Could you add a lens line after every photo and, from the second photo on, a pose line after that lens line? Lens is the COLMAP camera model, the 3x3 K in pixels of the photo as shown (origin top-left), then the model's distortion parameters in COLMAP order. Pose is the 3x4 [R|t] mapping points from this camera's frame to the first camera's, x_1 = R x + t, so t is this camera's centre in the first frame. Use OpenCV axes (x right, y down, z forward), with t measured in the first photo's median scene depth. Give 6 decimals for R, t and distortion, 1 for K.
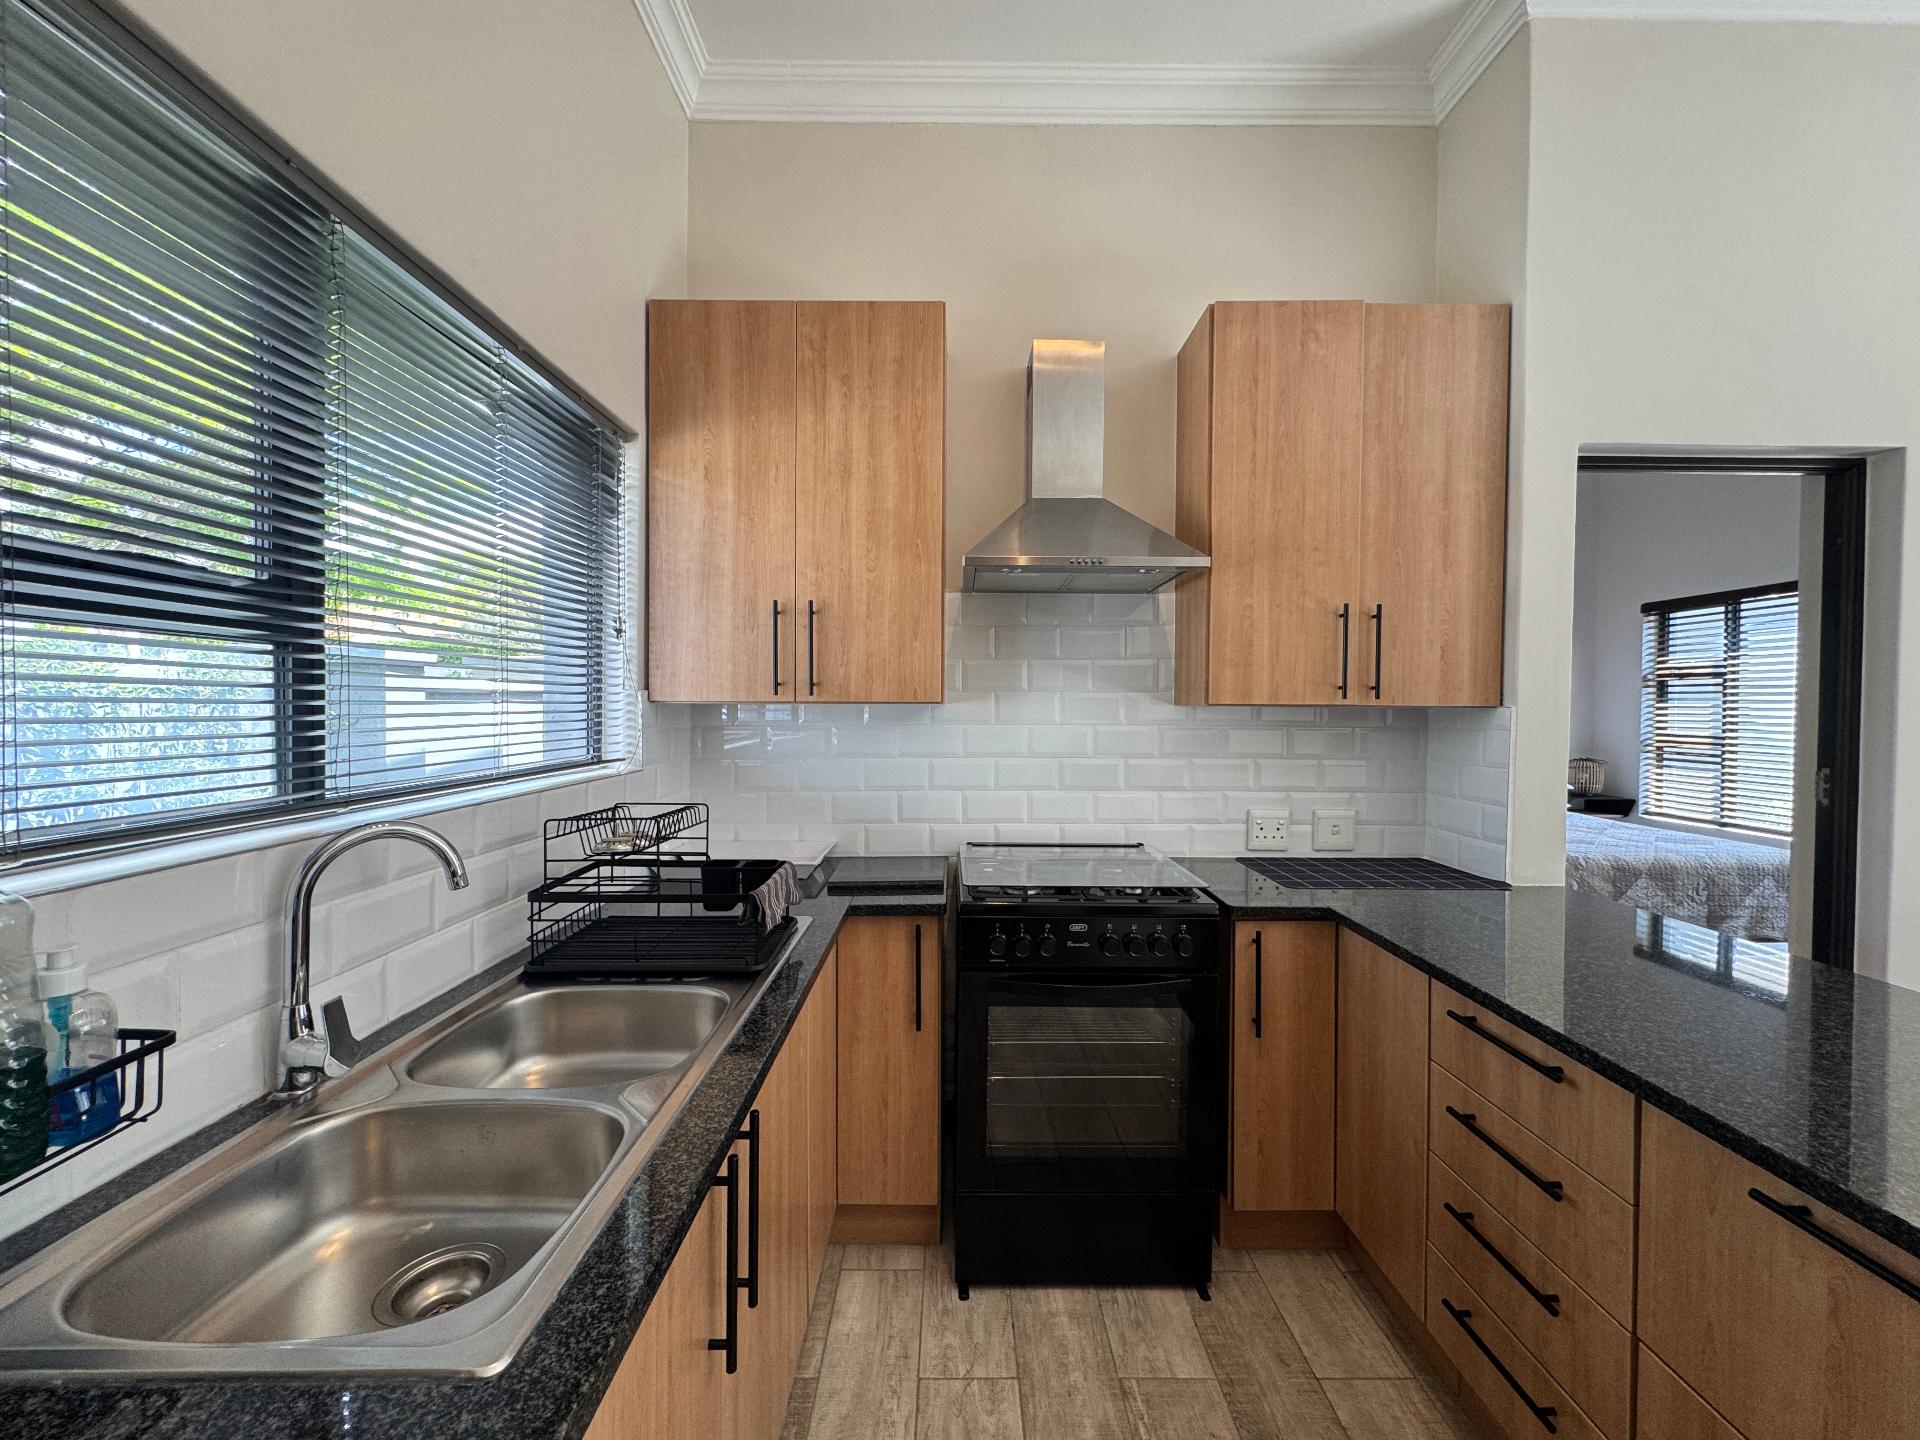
lens RADIAL K [[764.3, 0, 962.6], [0, 764.3, 718.5], [0, 0, 1]] dist [-0.001879, -0.000036]
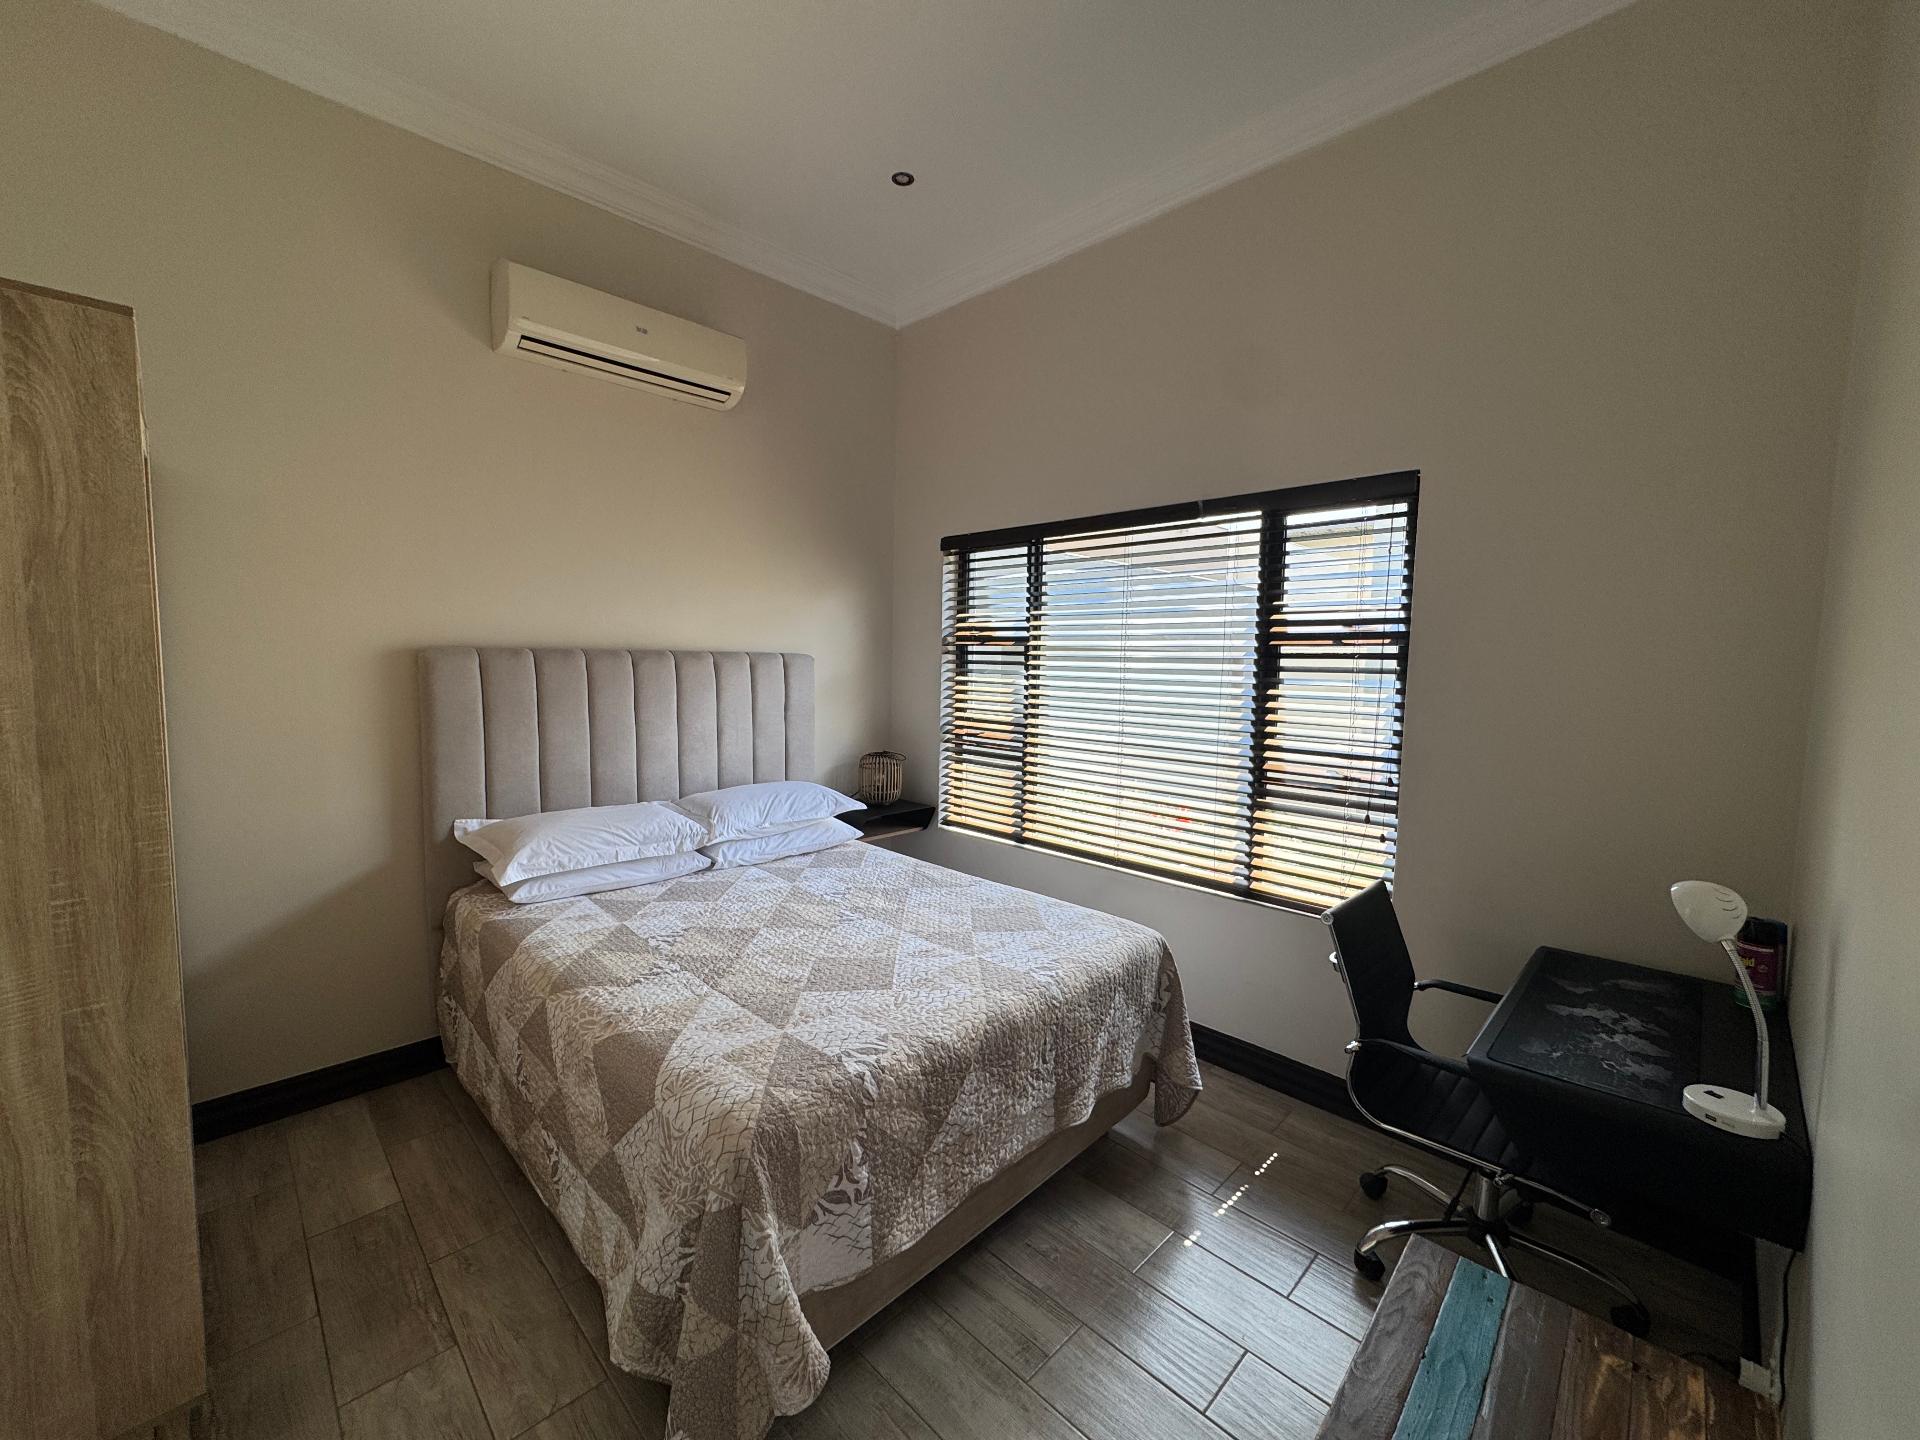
lens RADIAL K [[762.6, 0, 960.4], [0, 762.6, 717.8], [0, 0, 1]] dist [-0.001894, 0.000444]
pose [[0.709267, -0.049618, 0.703191, 0.976878], [-0.000746, 0.997466, 0.071134, -0.079367], [-0.704939, -0.050978, 0.707433, 1.179650]]
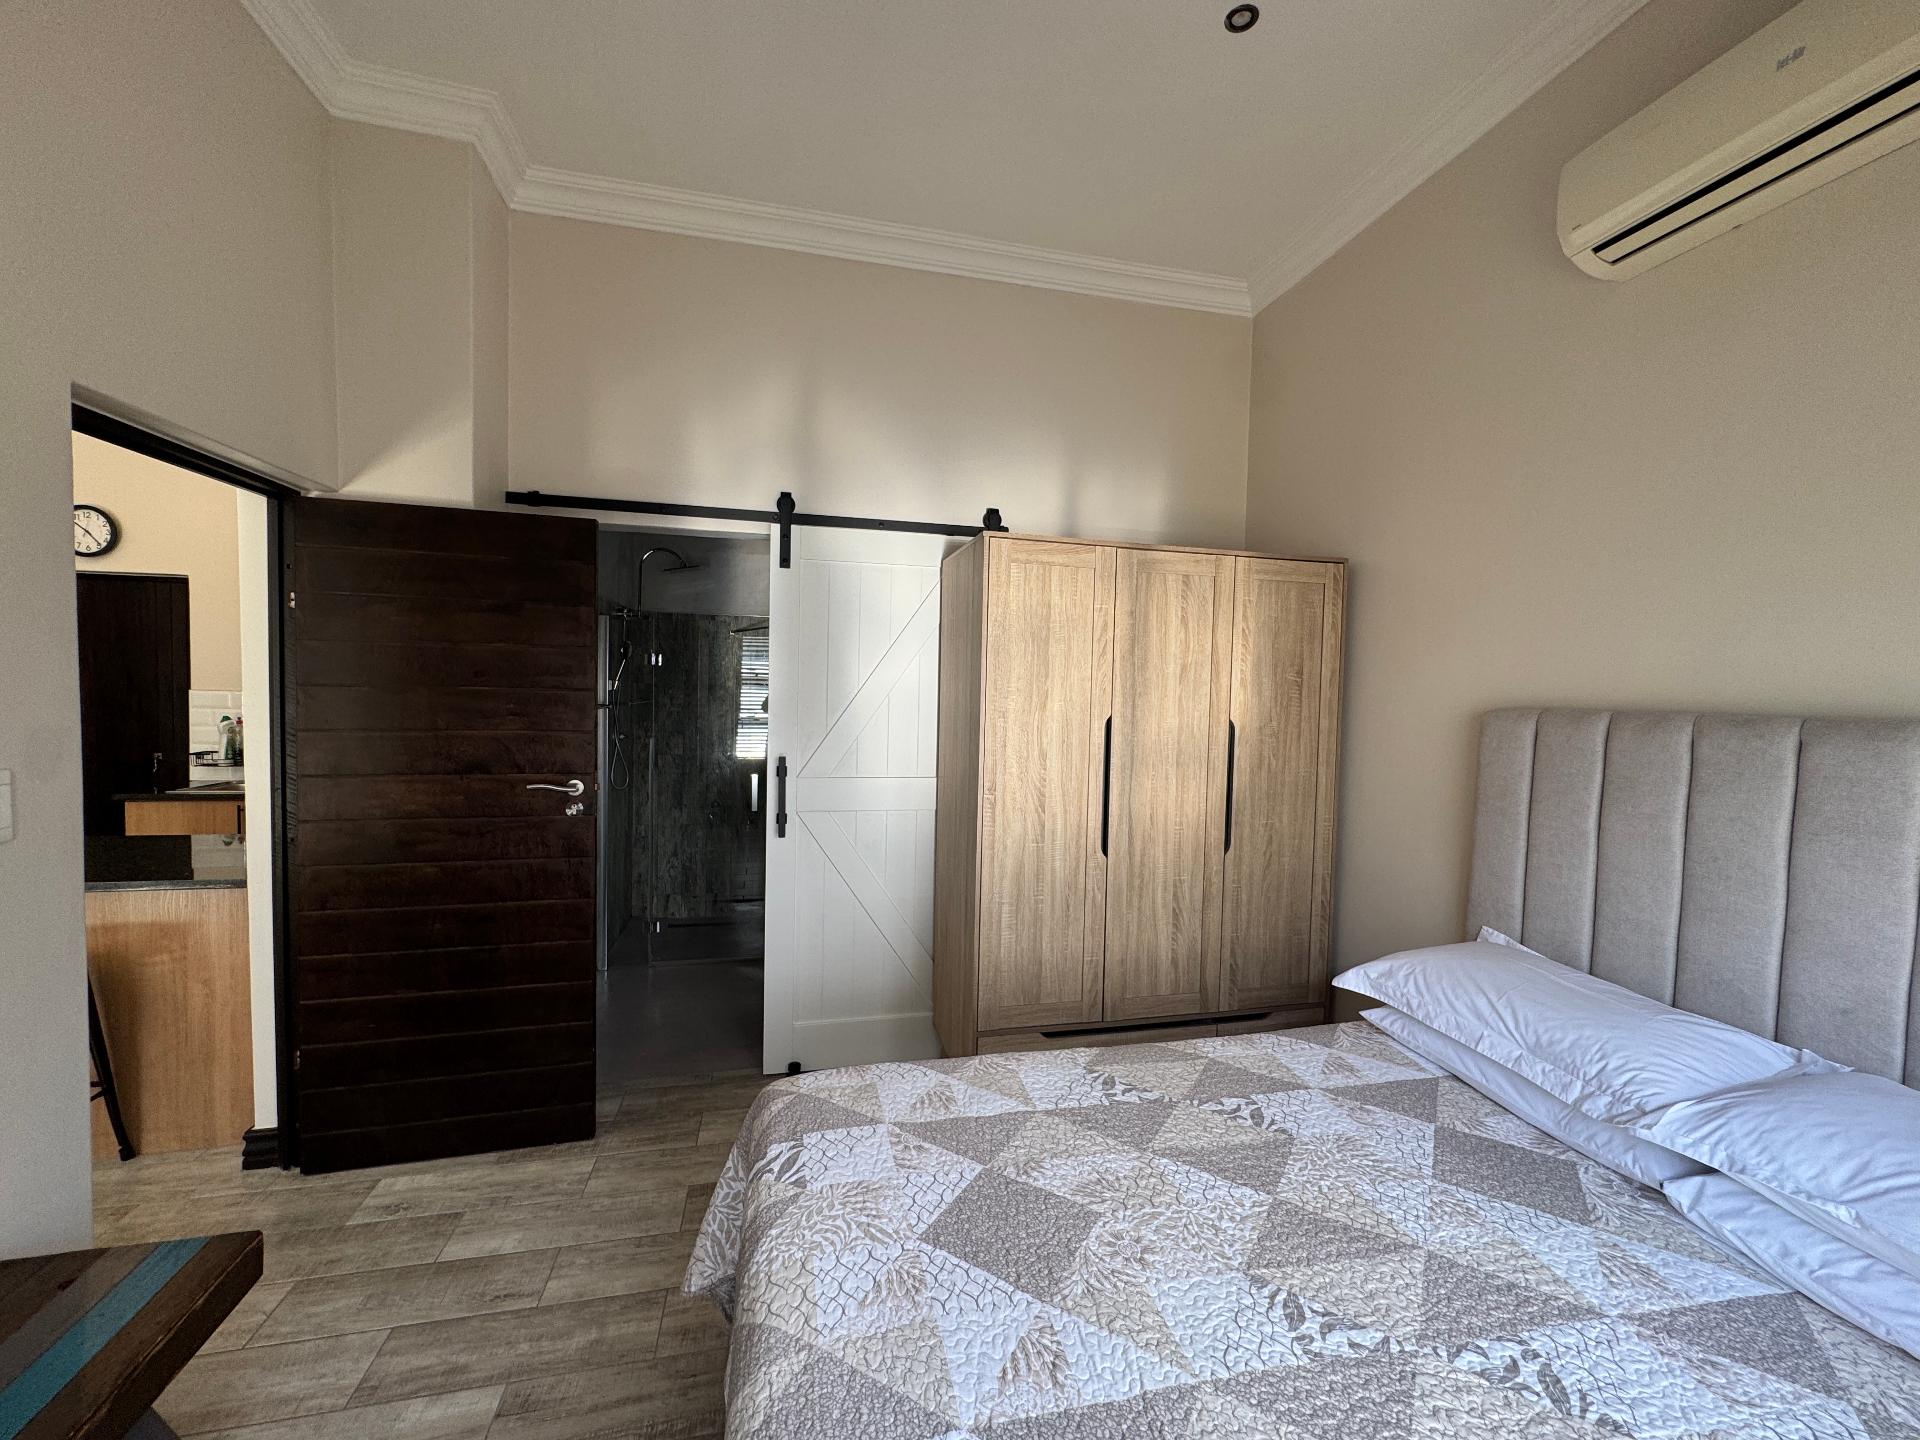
lens RADIAL K [[762.6, 0, 960.4], [0, 762.6, 717.8], [0, 0, 1]] dist [-0.001894, 0.000444]
pose [[0.213543, 0.037509, -0.976213, 2.089422], [-0.038994, 0.998794, 0.029847, -0.095205], [0.976155, 0.031693, 0.214748, 1.764451]]
